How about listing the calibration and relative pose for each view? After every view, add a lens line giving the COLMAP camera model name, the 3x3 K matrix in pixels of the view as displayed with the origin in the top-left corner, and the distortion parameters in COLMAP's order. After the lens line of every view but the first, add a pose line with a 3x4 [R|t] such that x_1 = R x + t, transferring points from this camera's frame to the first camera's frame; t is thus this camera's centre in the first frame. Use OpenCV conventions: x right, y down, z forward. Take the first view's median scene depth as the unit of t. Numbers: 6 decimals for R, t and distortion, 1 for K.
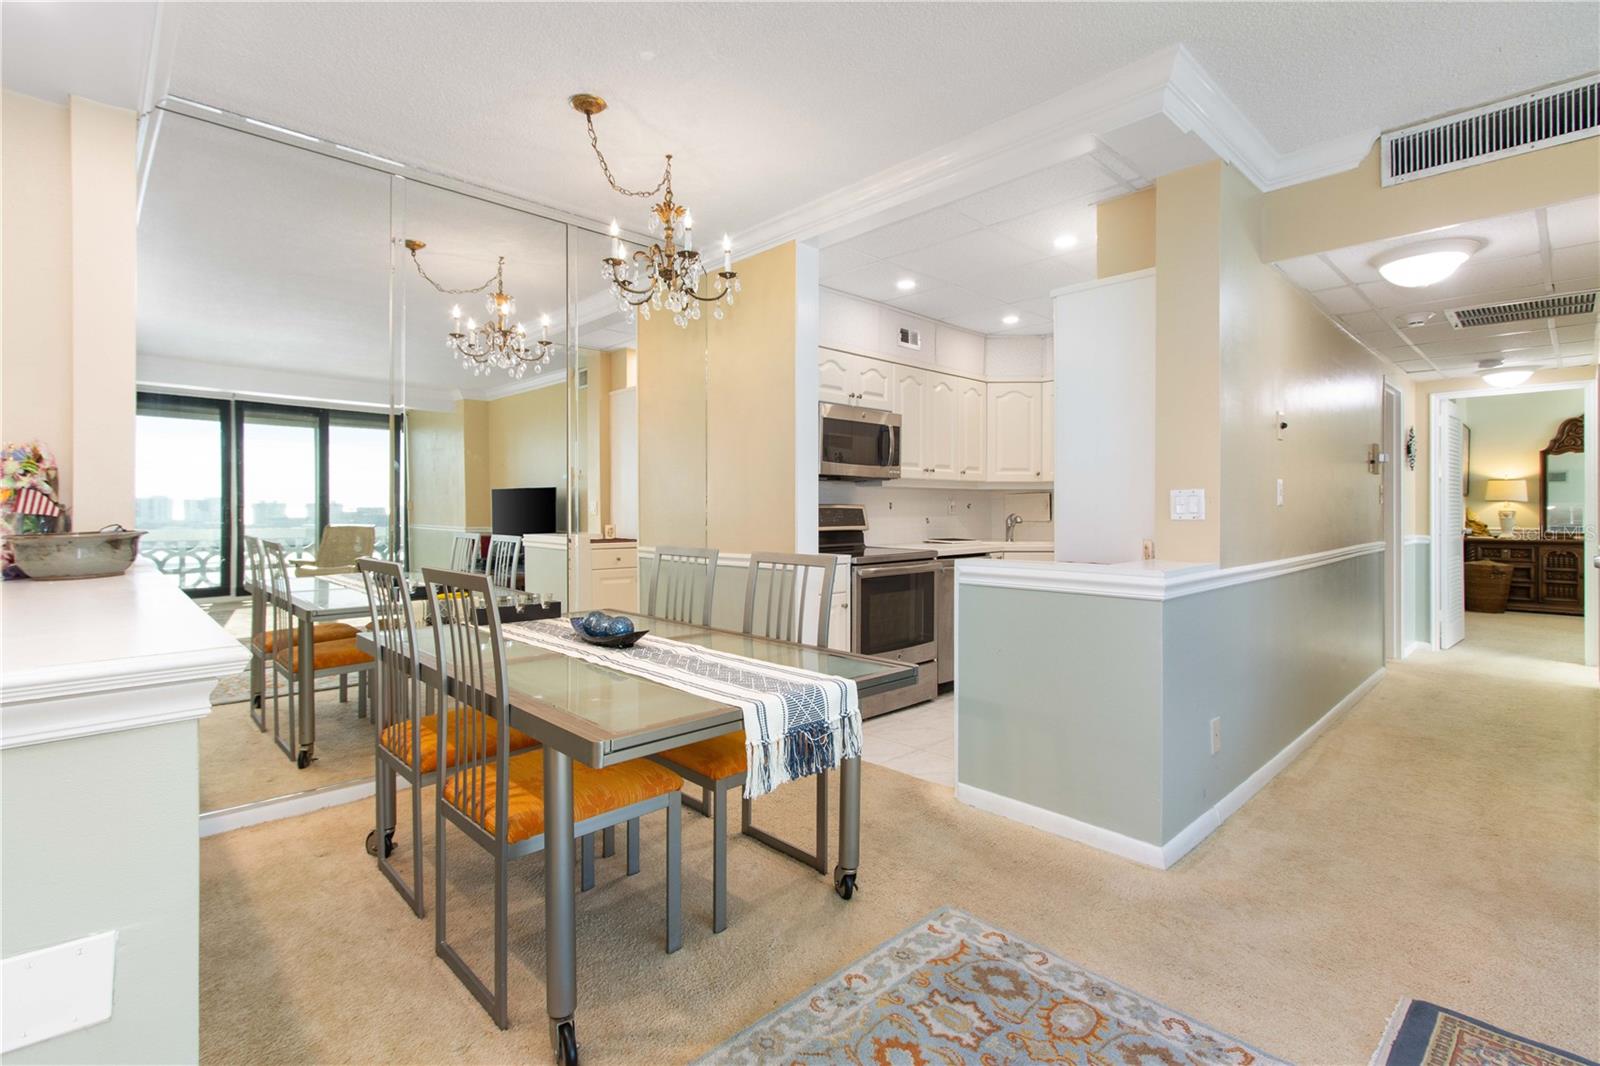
lens RADIAL K [[746.1, 0, 762.5], [0, 746.1, 513.0], [0, 0, 1]] dist [-0.002111, -0.002418]
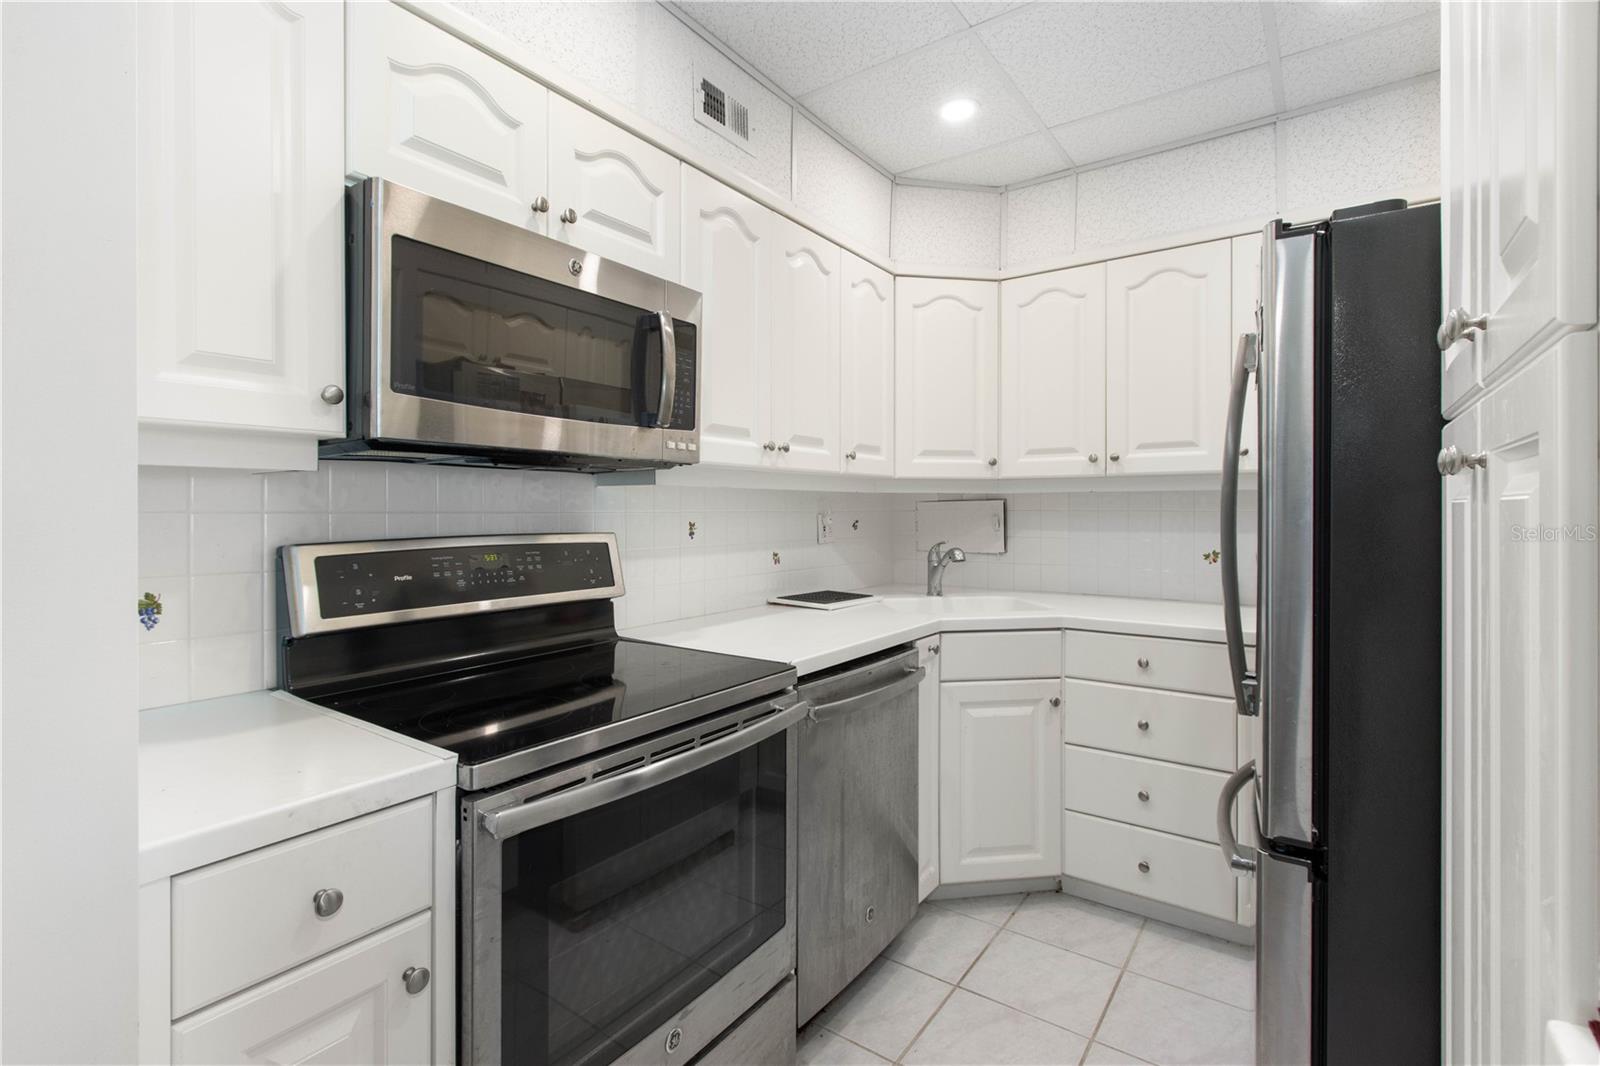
lens RADIAL K [[746.1, 0, 787.1], [0, 746.1, 522.2], [0, 0, 1]] dist [-0.002111, -0.002418]
pose [[0.977456, -0.004919, 0.211080, 0.142598], [0.002441, 0.999925, 0.011998, -0.020932], [-0.211124, -0.011212, 0.977395, 0.598232]]
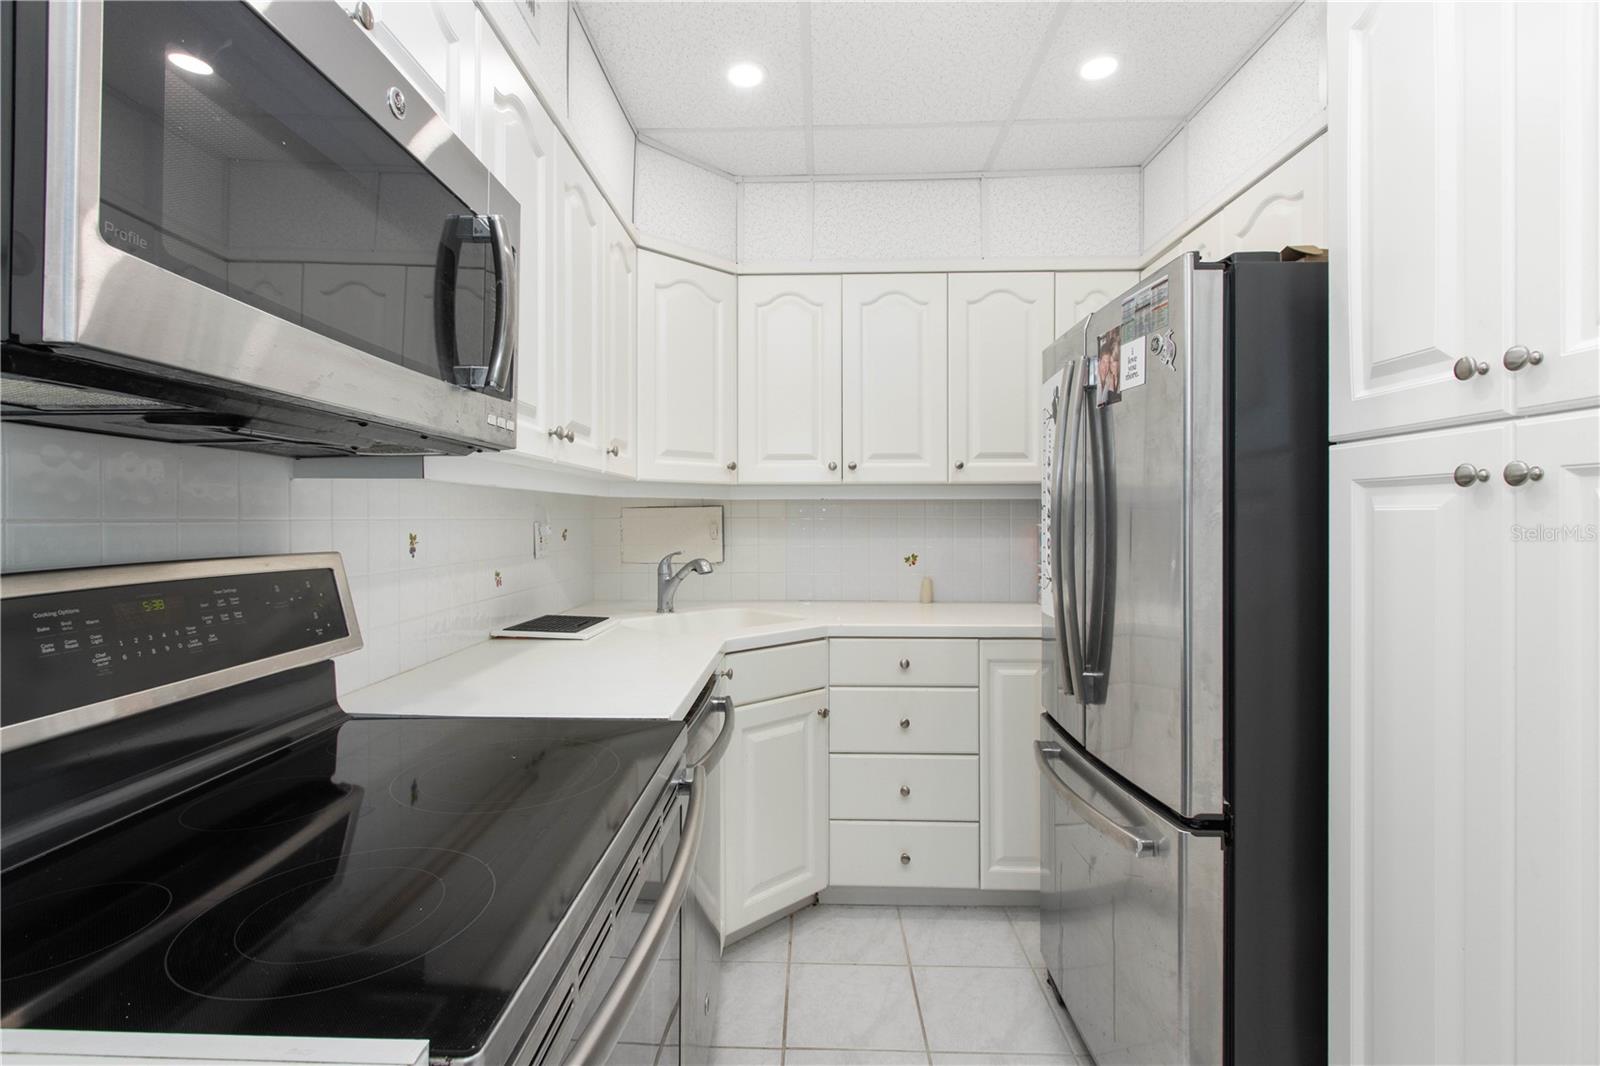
lens RADIAL K [[746.1, 0, 801.2], [0, 746.1, 527.4], [0, 0, 1]] dist [-0.002111, -0.002418]
pose [[0.689160, -0.010556, 0.724533, 0.063814], [0.003636, 0.999932, 0.011110, -0.021393], [-0.724600, -0.005022, 0.689151, 0.714610]]
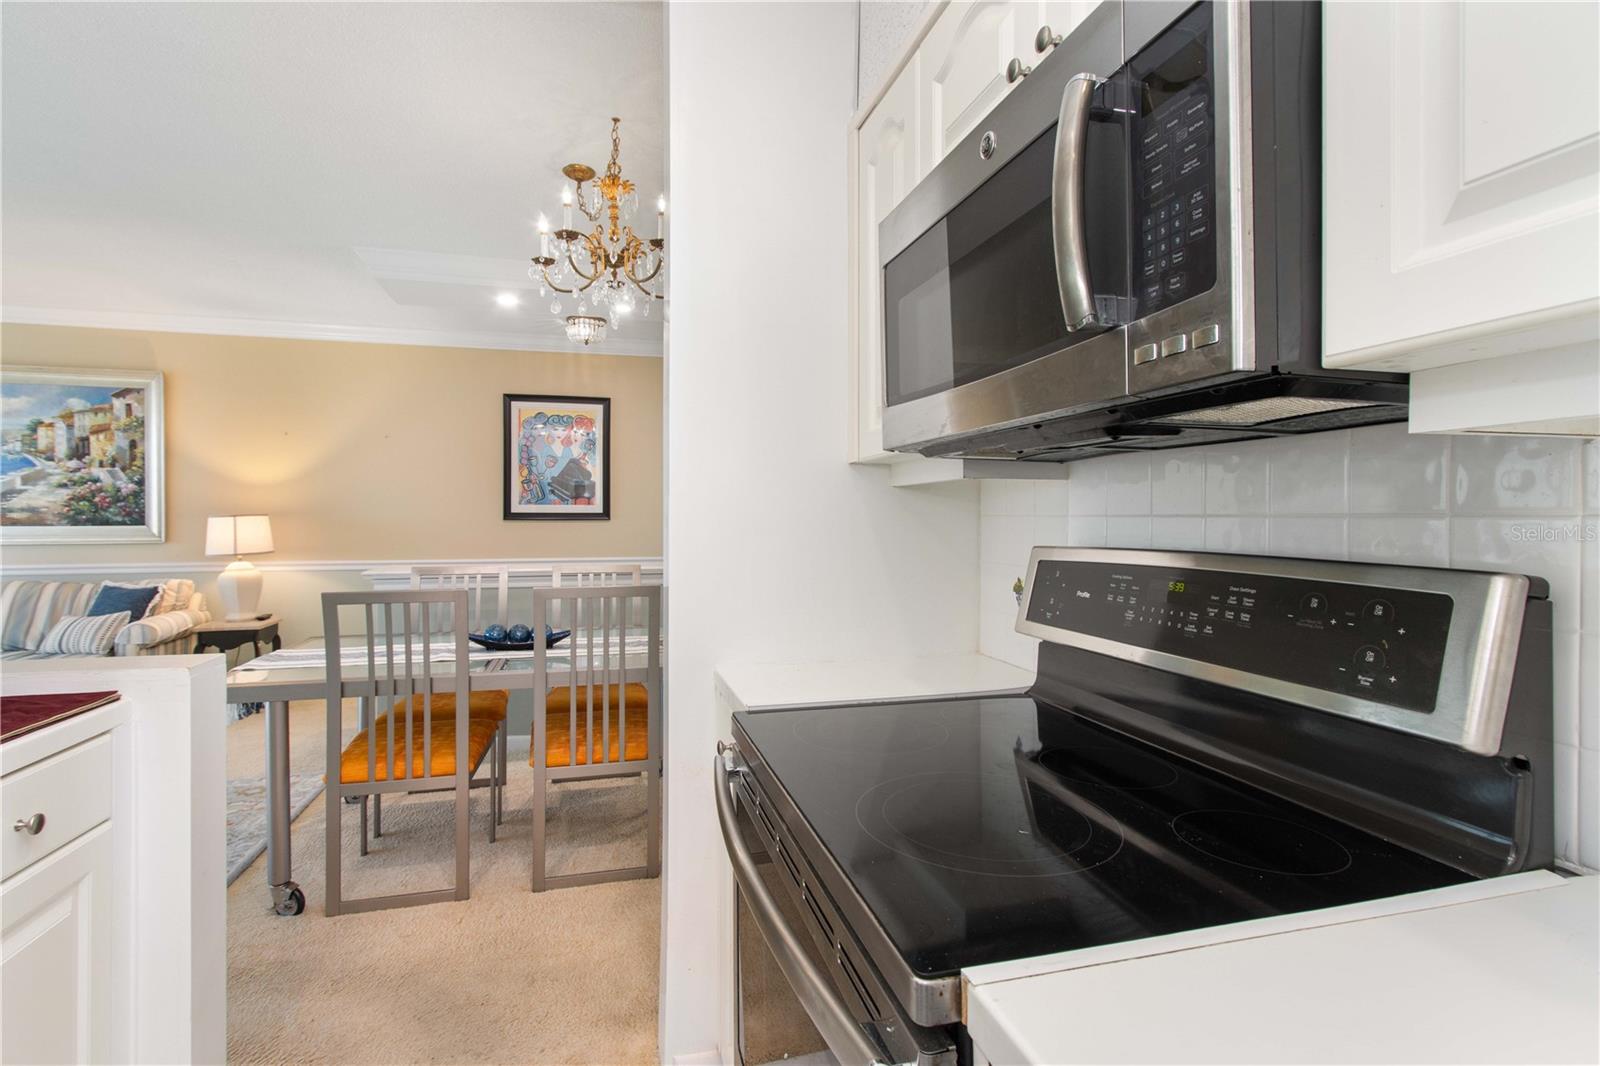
lens RADIAL K [[746.1, 0, 784.2], [0, 746.1, 517.0], [0, 0, 1]] dist [-0.002111, -0.002418]
pose [[-0.470025, -0.007221, -0.882624, 0.317822], [-0.011365, 0.999933, -0.002128, -0.019584], [0.882580, 0.009031, -0.470075, 0.942969]]
